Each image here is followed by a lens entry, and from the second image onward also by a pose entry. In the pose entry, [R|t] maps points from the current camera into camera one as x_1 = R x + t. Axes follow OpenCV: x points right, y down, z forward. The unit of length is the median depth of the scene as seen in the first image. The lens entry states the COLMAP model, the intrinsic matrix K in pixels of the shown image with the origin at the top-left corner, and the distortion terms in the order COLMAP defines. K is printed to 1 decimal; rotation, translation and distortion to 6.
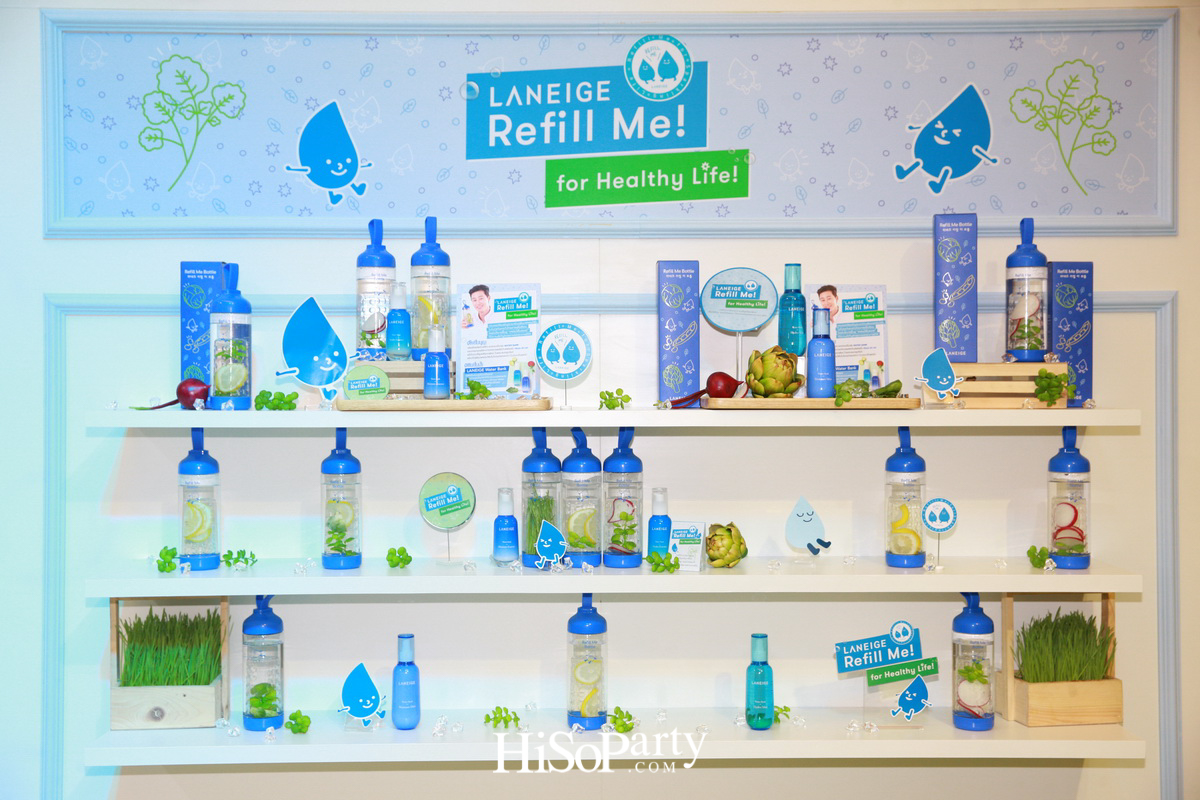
lens RADIAL K [[1437.0, 0, 567.8], [0, 1437.0, 394.3], [0, 0, 1]] dist [0.052373, 0.000000]
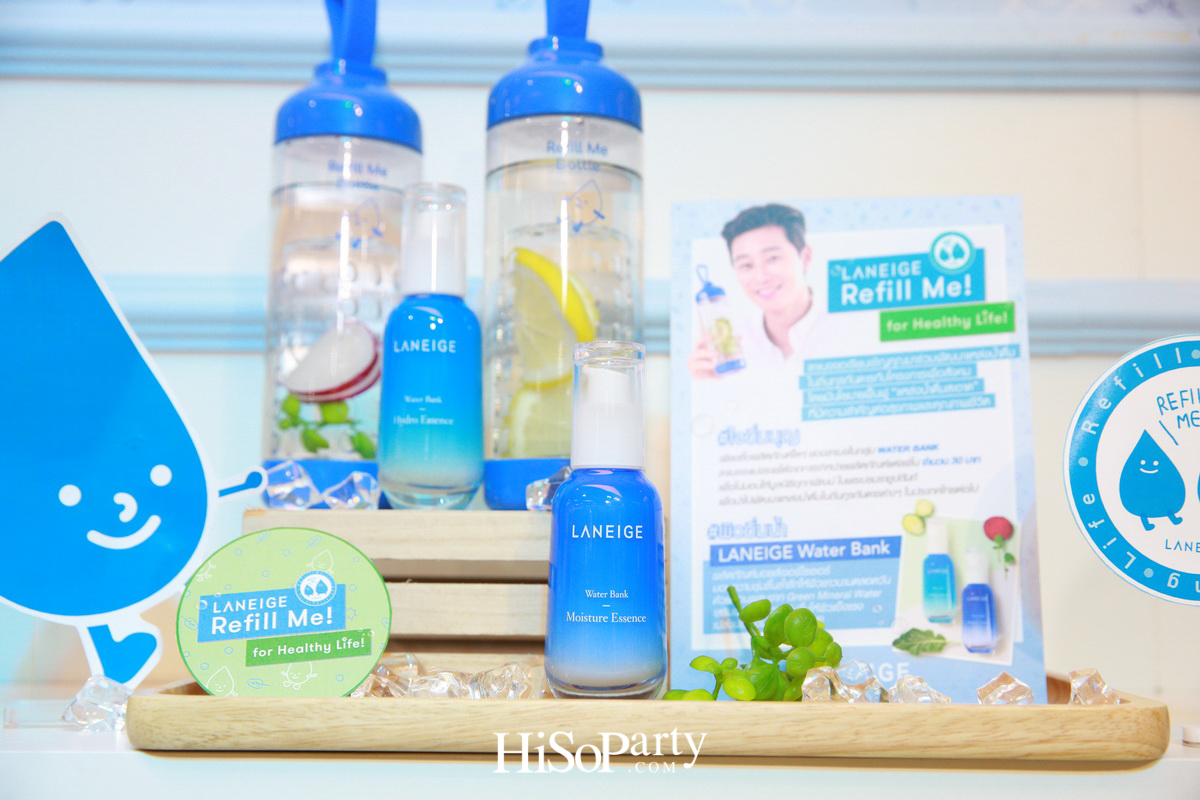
lens RADIAL K [[1623.0, 0, 596.0], [0, 1623.0, 406.8], [0, 0, 1]] dist [0.096622, 0.000000]
pose [[0.999952, 0.009291, -0.003049, -0.087496], [-0.009551, 0.994821, -0.101192, -0.012942], [0.002093, 0.101216, 0.994862, 0.713493]]
